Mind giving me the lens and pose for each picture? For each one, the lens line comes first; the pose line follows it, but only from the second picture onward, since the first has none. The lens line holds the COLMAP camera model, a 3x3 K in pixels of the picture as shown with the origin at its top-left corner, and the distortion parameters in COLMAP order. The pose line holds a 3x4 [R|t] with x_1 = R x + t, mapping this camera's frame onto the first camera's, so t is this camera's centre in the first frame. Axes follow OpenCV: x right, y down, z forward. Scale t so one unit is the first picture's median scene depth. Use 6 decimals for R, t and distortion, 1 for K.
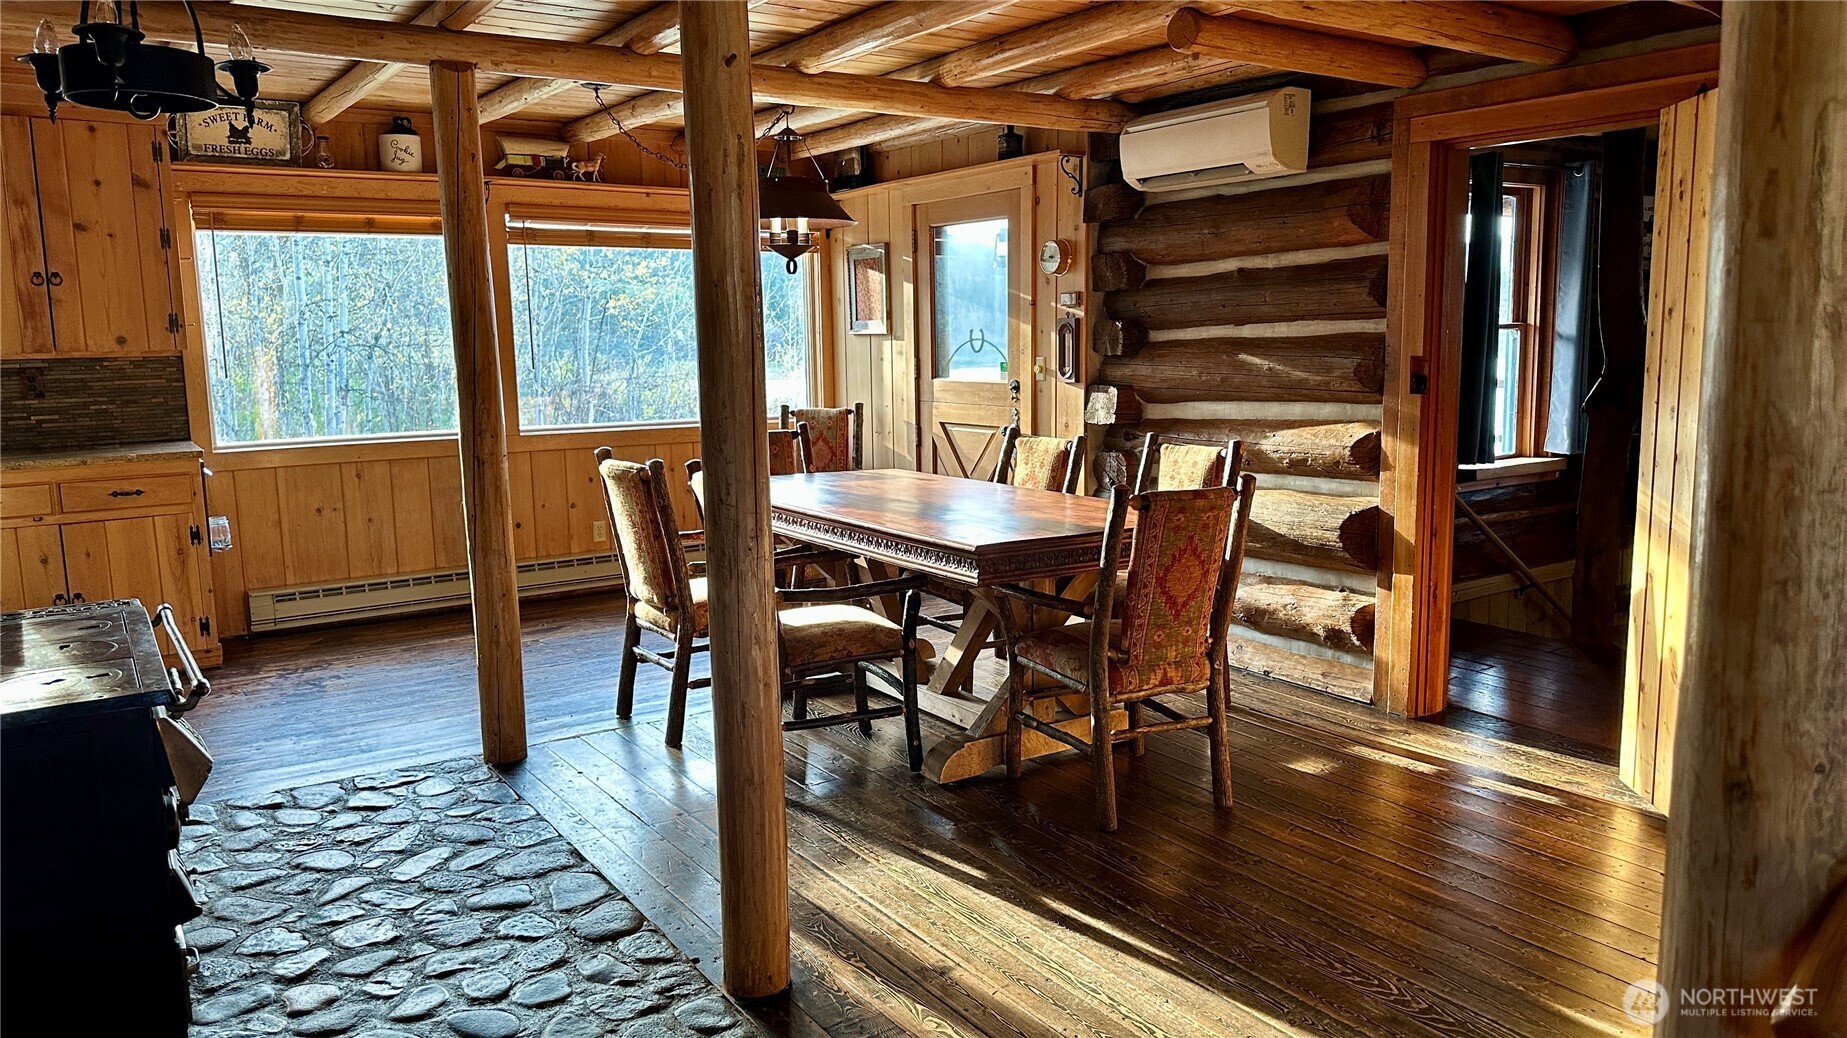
lens RADIAL K [[1304.8, 0, 925.0], [0, 1304.8, 515.5], [0, 0, 1]] dist [0.007667, -0.012858]
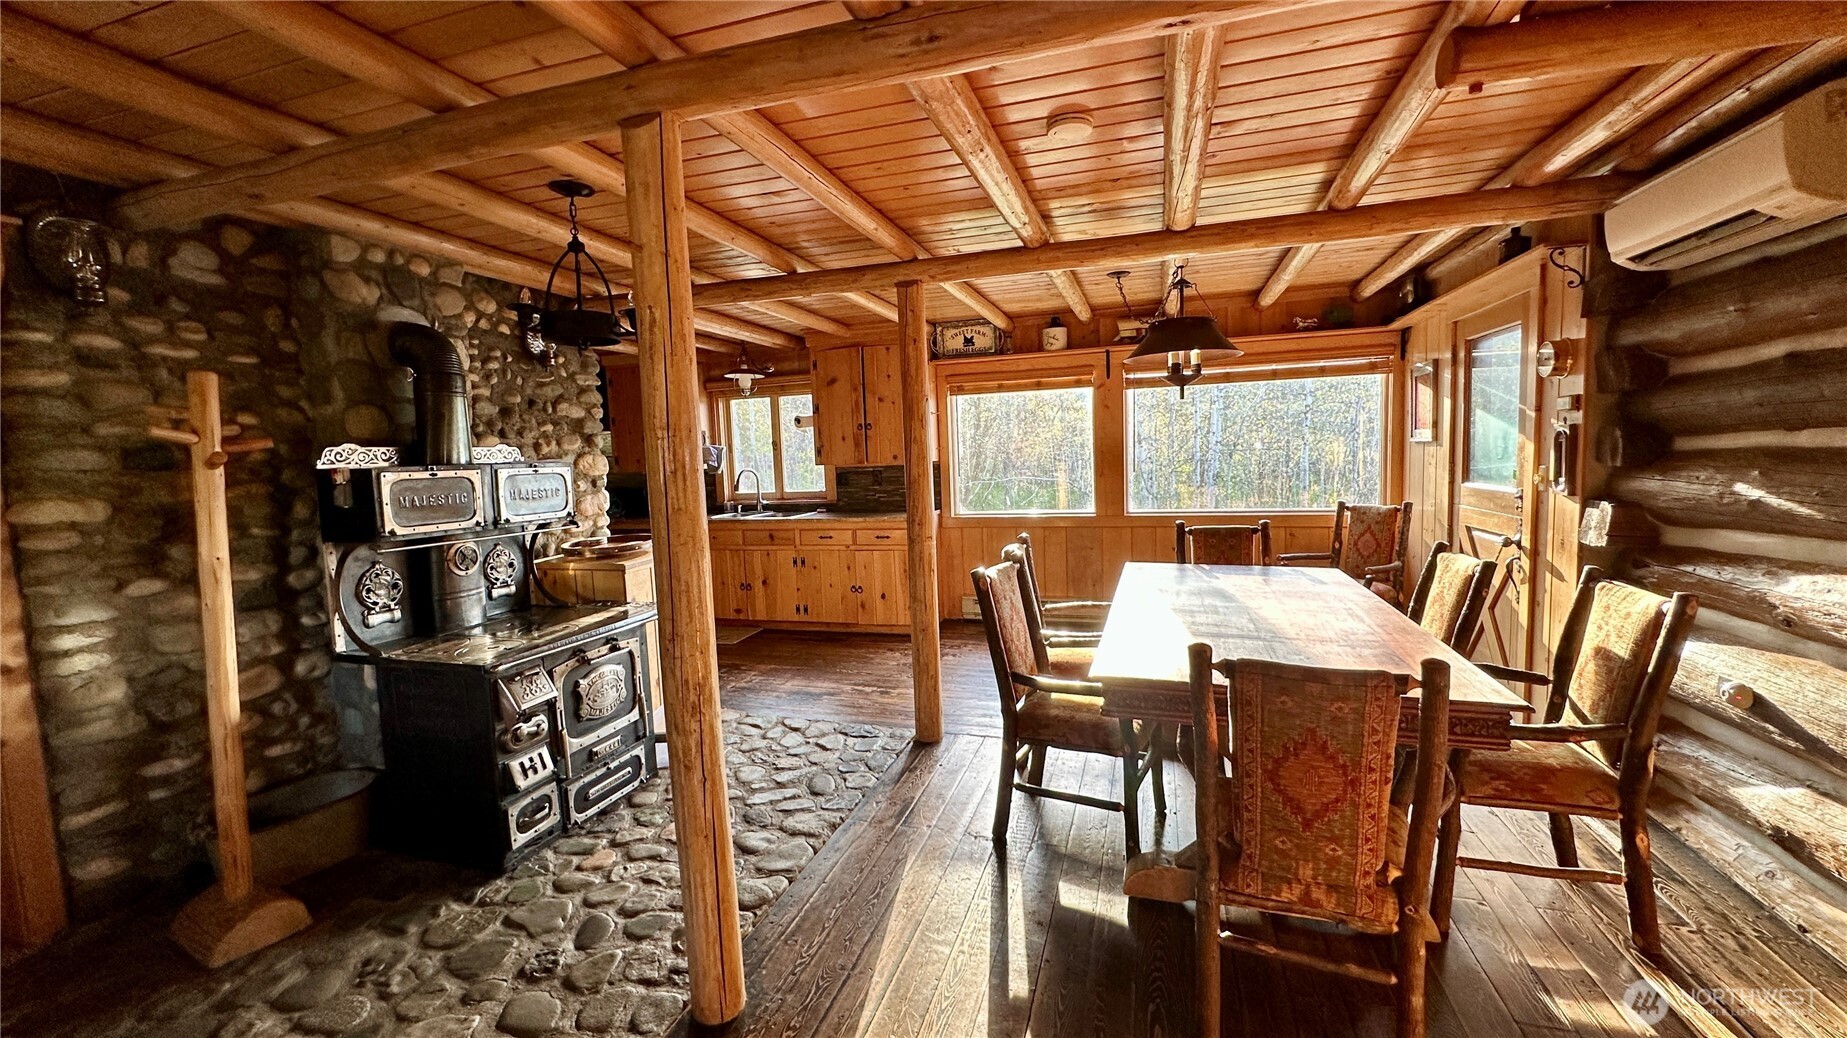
lens RADIAL K [[734.2, 0, 916.7], [0, 734.2, 507.5], [0, 0, 1]] dist [-0.007908, 0.000853]
pose [[0.611140, 0.050598, -0.789903, 0.257239], [-0.084582, 0.996415, -0.001614, -0.059940], [0.786990, 0.067798, 0.613229, 0.363921]]
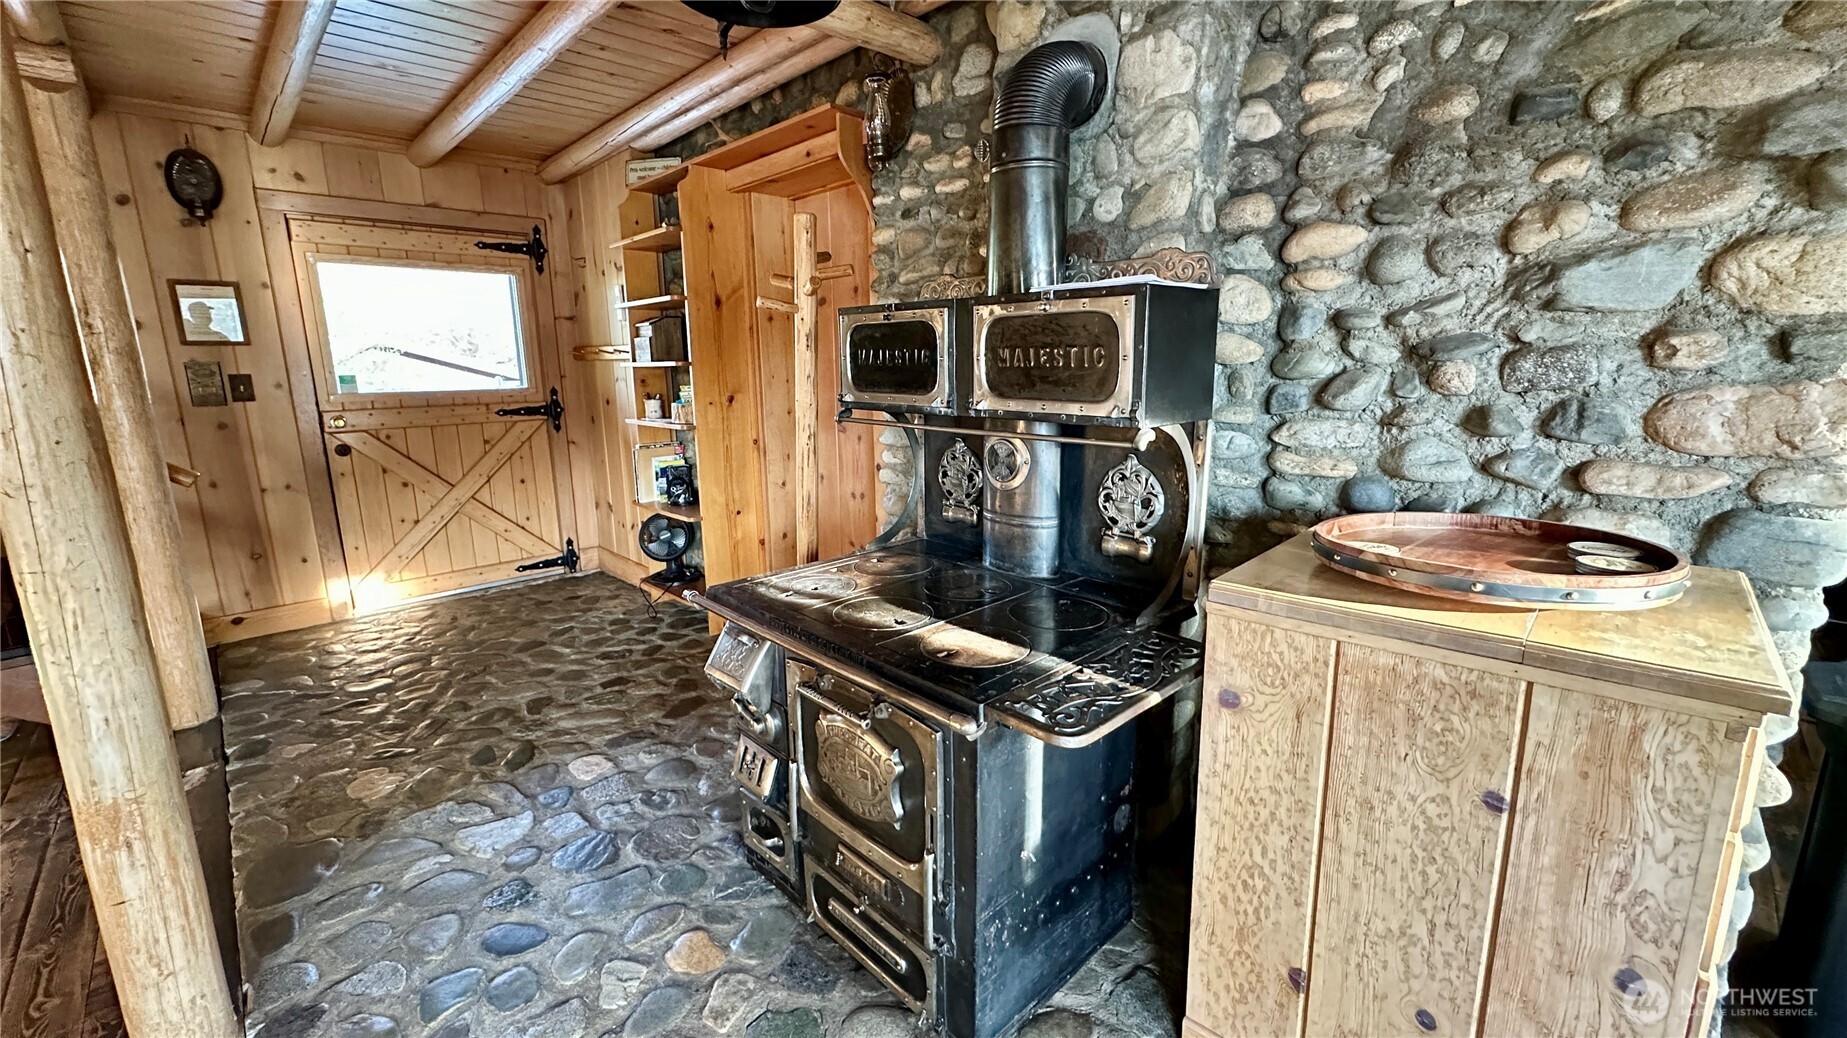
lens RADIAL K [[734.2, 0, 923.7], [0, 734.2, 516.7], [0, 0, 1]] dist [-0.007908, 0.000853]
pose [[-0.984111, 0.063763, -0.165711, -0.289180], [0.002114, 0.937435, 0.348154, -0.085702], [0.177543, 0.342272, -0.922675, 0.742932]]
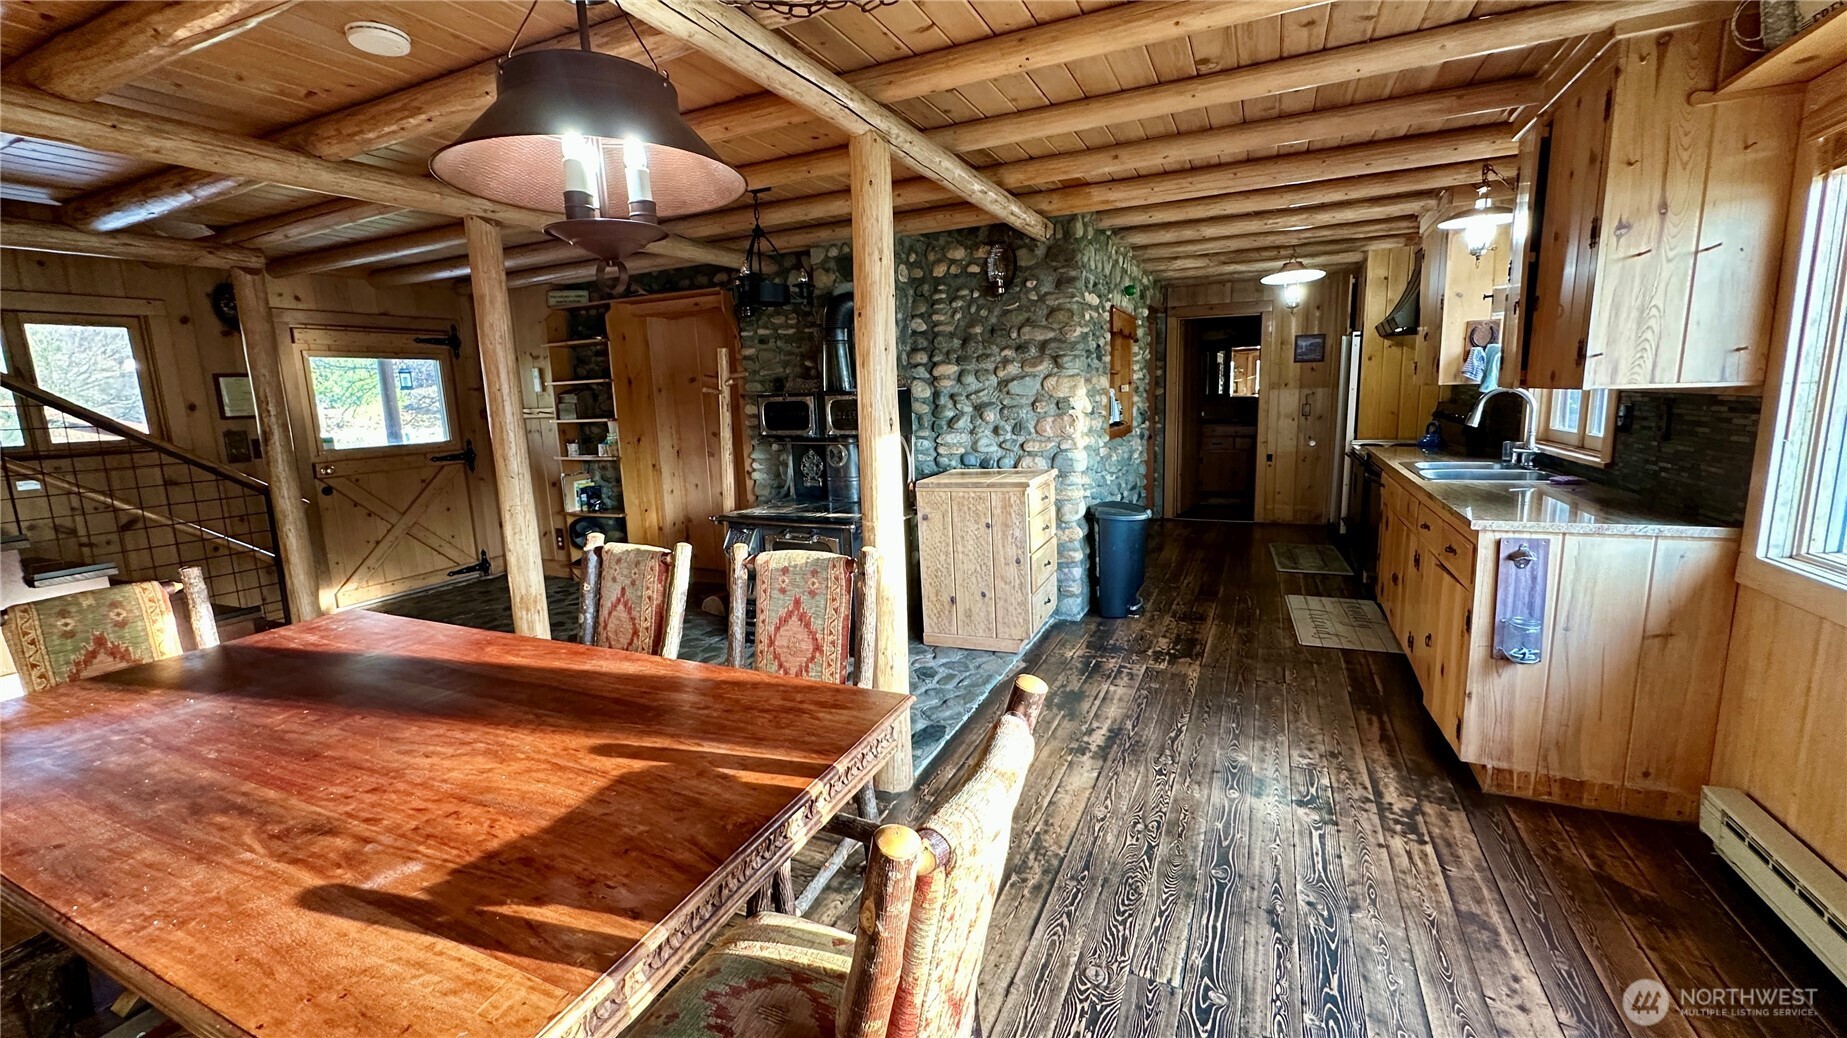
lens RADIAL K [[734.2, 0, 925.6], [0, 734.2, 518.8], [0, 0, 1]] dist [-0.007908, 0.000853]
pose [[-0.853282, 0.136635, -0.503230, -0.045526], [-0.024509, 0.953485, 0.300444, -0.174608], [0.520873, 0.268697, -0.810243, 1.167833]]
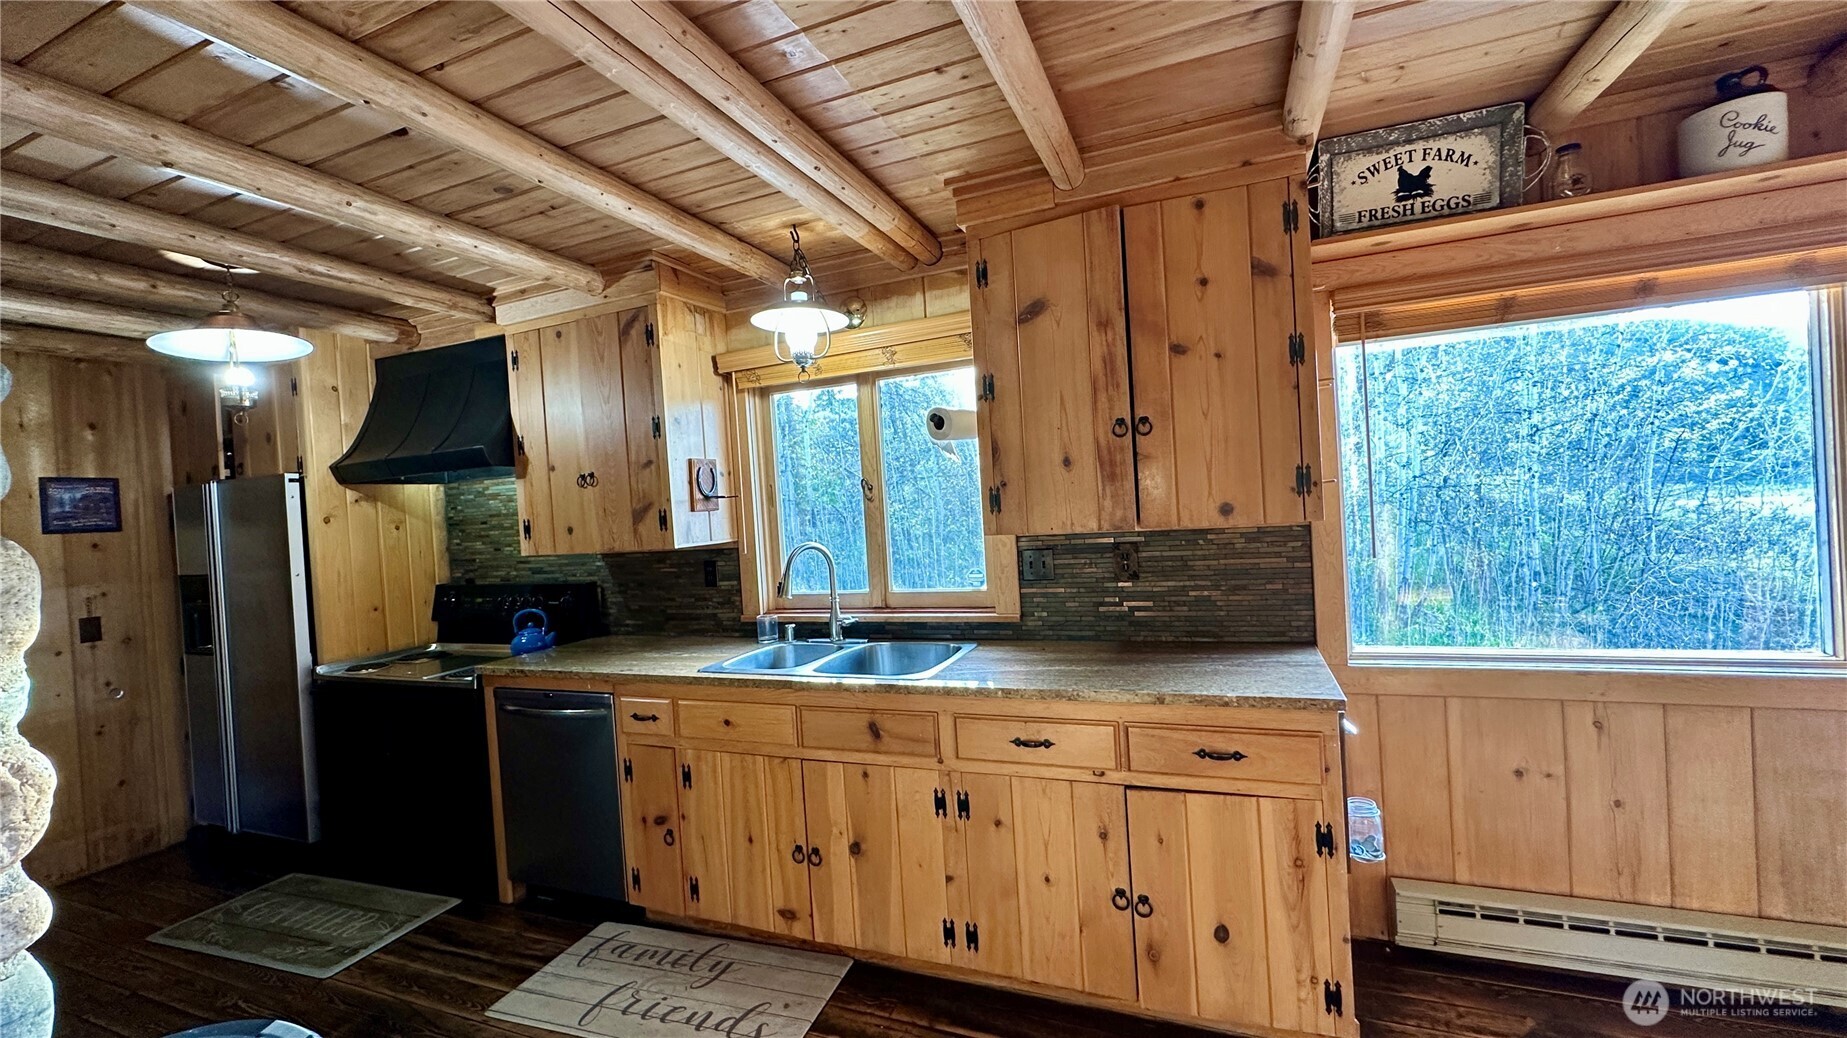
lens RADIAL K [[734.2, 0, 915.7], [0, 734.2, 520.1], [0, 0, 1]] dist [-0.007908, 0.000853]
pose [[0.553330, -0.000592, -0.832962, -0.385269], [-0.069061, 0.996524, -0.046584, -0.098691], [0.830094, 0.083301, 0.551366, 0.652525]]
